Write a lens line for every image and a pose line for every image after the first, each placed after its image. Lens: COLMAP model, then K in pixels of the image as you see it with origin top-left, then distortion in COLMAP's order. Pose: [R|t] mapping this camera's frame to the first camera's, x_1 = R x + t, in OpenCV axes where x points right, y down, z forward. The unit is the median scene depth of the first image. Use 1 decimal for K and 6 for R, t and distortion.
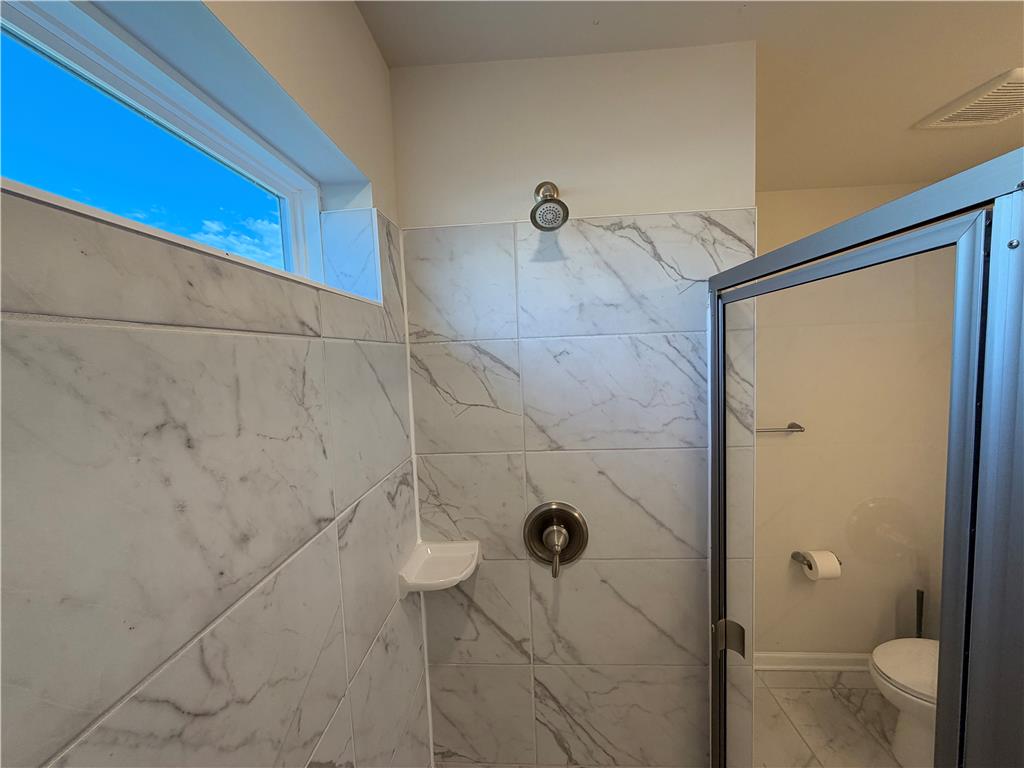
lens RADIAL K [[407.3, 0, 505.8], [0, 407.3, 384.6], [0, 0, 1]] dist [-0.002458, 0.000349]
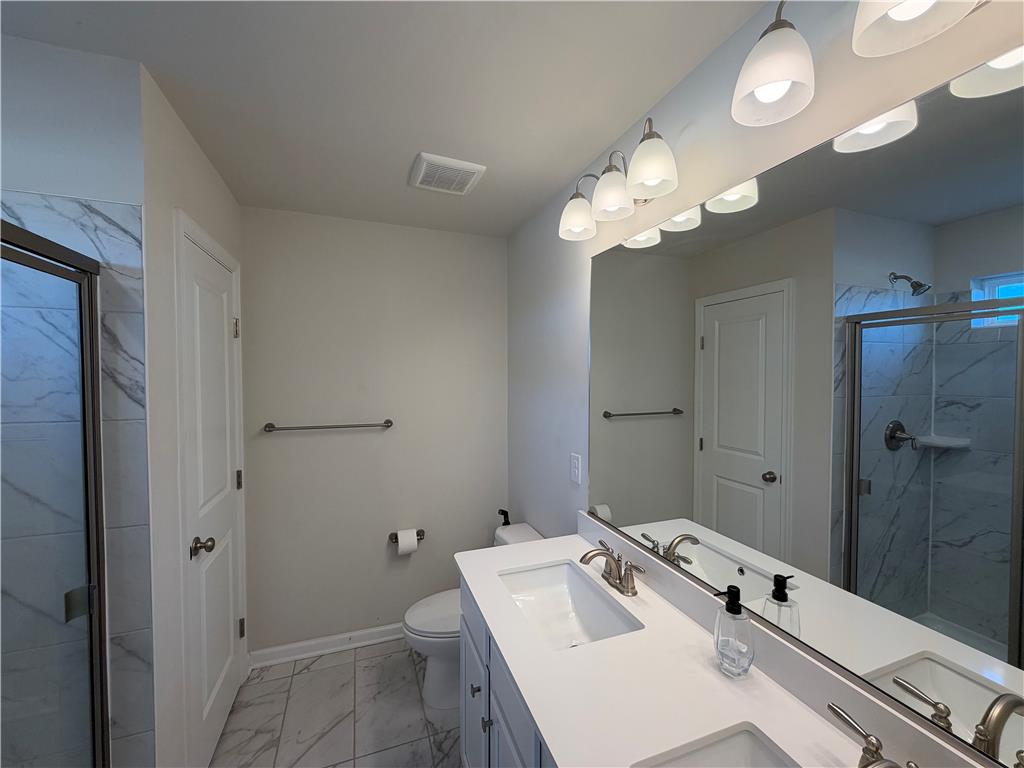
lens RADIAL K [[407.3, 0, 509.2], [0, 407.3, 383.7], [0, 0, 1]] dist [-0.002458, 0.000349]
pose [[0.912296, 0.030610, 0.408387, 1.061614], [-0.007242, 0.998253, -0.058644, 0.113683], [-0.409469, 0.050543, 0.910923, -0.405243]]
